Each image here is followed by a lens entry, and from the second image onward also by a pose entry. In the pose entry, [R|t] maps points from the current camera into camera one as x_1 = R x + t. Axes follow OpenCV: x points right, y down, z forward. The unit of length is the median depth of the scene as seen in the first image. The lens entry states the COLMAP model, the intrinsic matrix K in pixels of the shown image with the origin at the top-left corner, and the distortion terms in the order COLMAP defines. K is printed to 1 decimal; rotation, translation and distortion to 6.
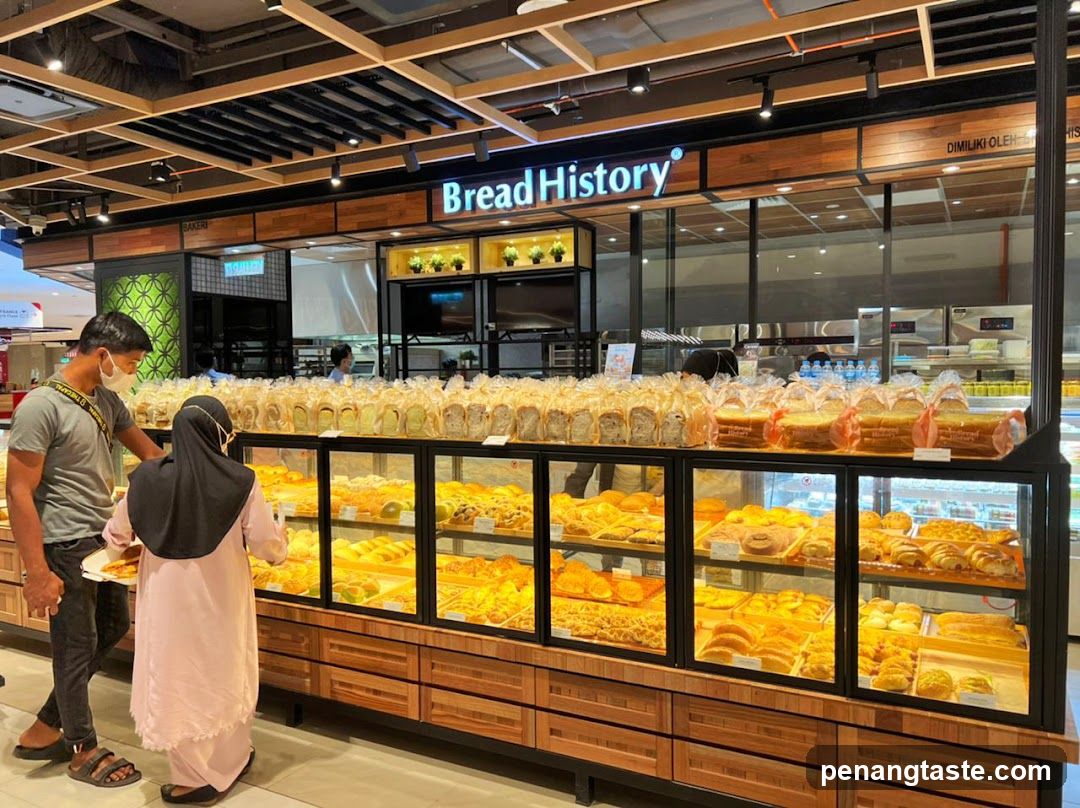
lens RADIAL K [[806.9, 0, 553.7], [0, 806.9, 405.1], [0, 0, 1]] dist [0.058701, -0.080337]
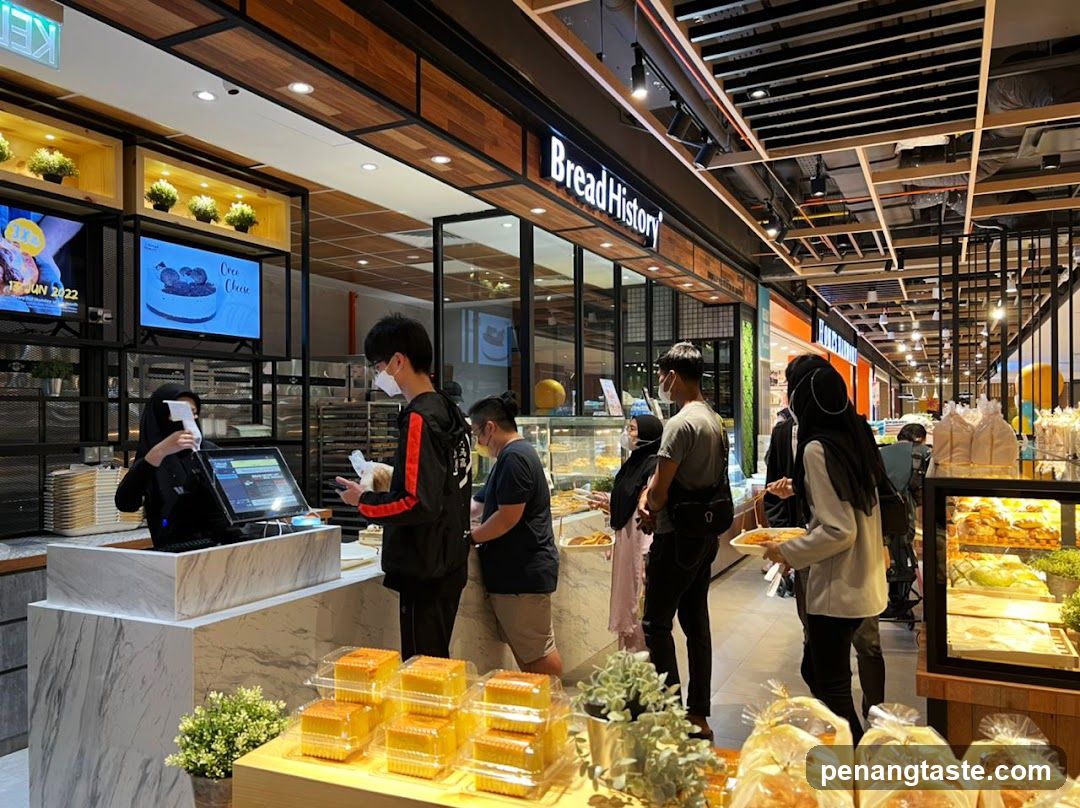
lens RADIAL K [[797.3, 0, 540.0], [0, 797.3, 404.0], [0, 0, 1]] dist [-0.001684, 0.000991]
pose [[-0.018122, 0.021911, 0.999596, -0.896002], [0.040055, 0.998973, -0.021171, -0.029415], [-0.999033, 0.039656, -0.018981, 1.128186]]
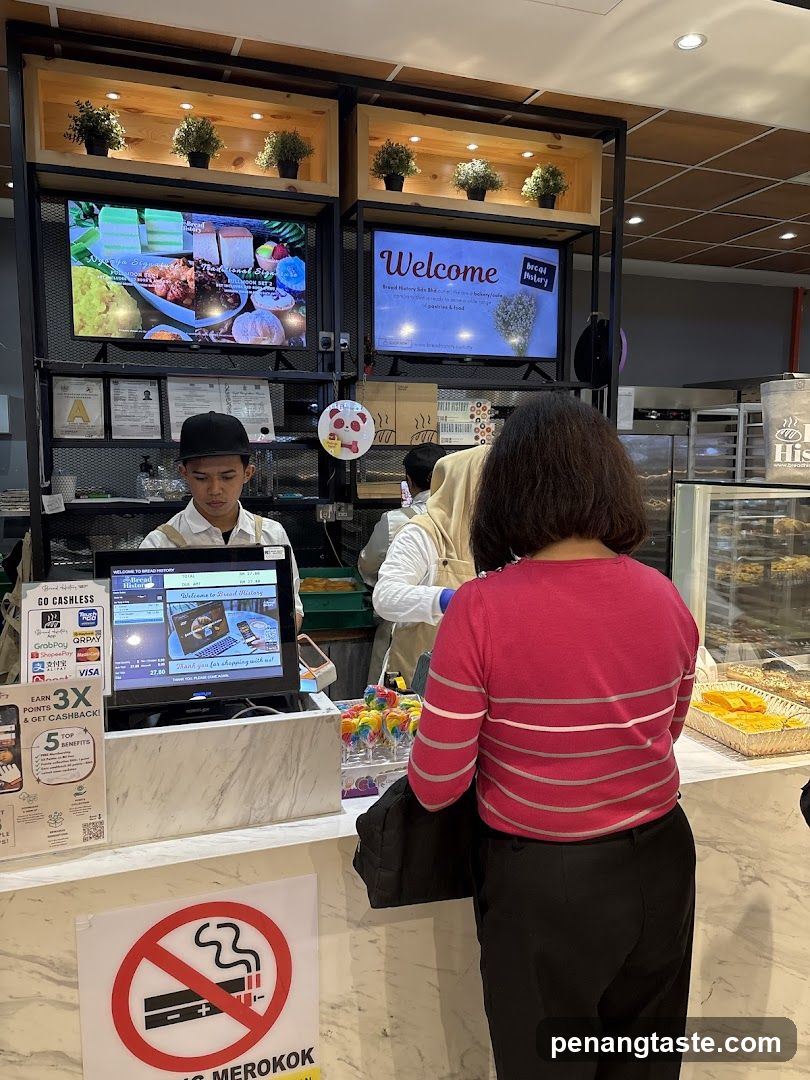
lens RADIAL K [[806.9, 0, 405.0], [0, 806.9, 540.0], [0, 0, 1]] dist [0.058701, -0.080337]
pose [[0.678782, -0.074485, 0.730553, -0.558539], [0.020572, 0.996381, 0.082474, -0.044762], [-0.734052, -0.040952, 0.677858, 1.057453]]
